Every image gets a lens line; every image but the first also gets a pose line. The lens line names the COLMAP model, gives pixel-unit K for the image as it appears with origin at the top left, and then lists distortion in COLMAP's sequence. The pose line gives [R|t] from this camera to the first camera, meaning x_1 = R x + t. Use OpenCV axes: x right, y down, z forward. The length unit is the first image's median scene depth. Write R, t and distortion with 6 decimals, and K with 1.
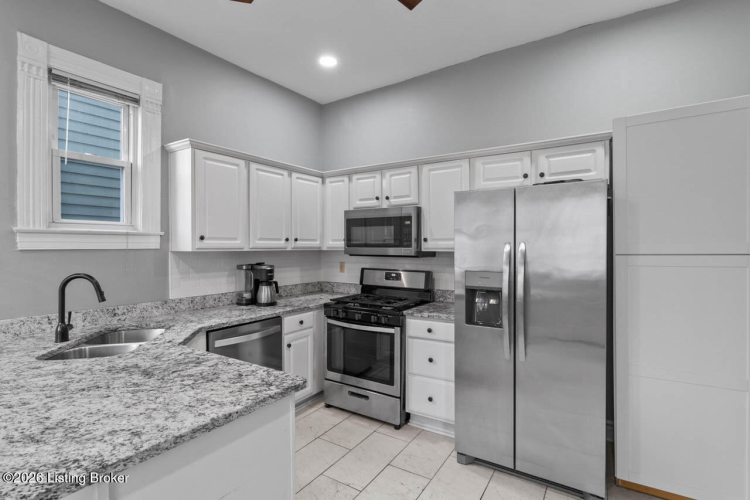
lens RADIAL K [[363.5, 0, 383.4], [0, 363.5, 249.3], [0, 0, 1]] dist [-0.003159, -0.001044]
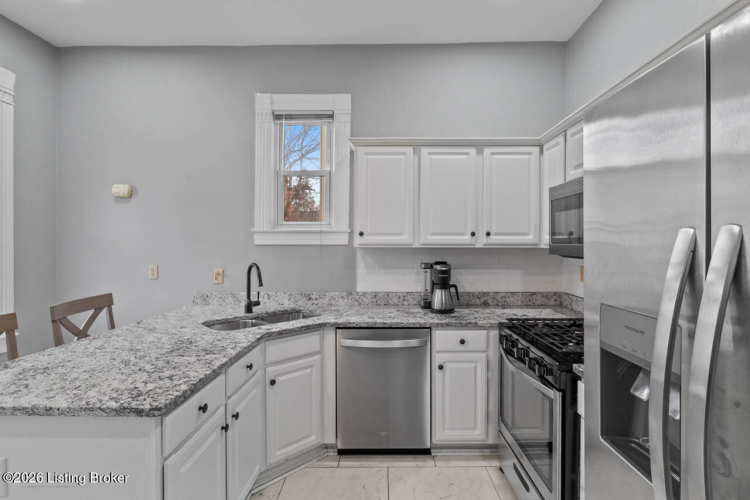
lens RADIAL K [[359.5, 0, 383.8], [0, 359.5, 246.0], [0, 0, 1]] dist [-0.001387, -0.000560]
pose [[0.535583, 0.005848, -0.844462, 0.329331], [-0.008199, 0.999965, 0.001725, -0.000058], [0.844443, 0.006000, 0.535612, 0.462894]]
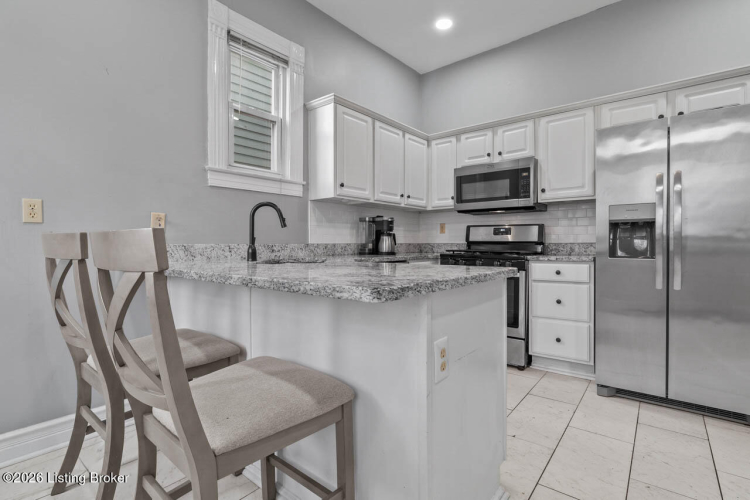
lens RADIAL K [[359.5, 0, 383.8], [0, 359.5, 246.0], [0, 0, 1]] dist [-0.001387, -0.000560]
pose [[0.994222, 0.001176, -0.107338, -0.229427], [-0.001240, 0.999999, -0.000529, 0.135284], [0.107337, 0.000659, 0.994222, -0.055977]]
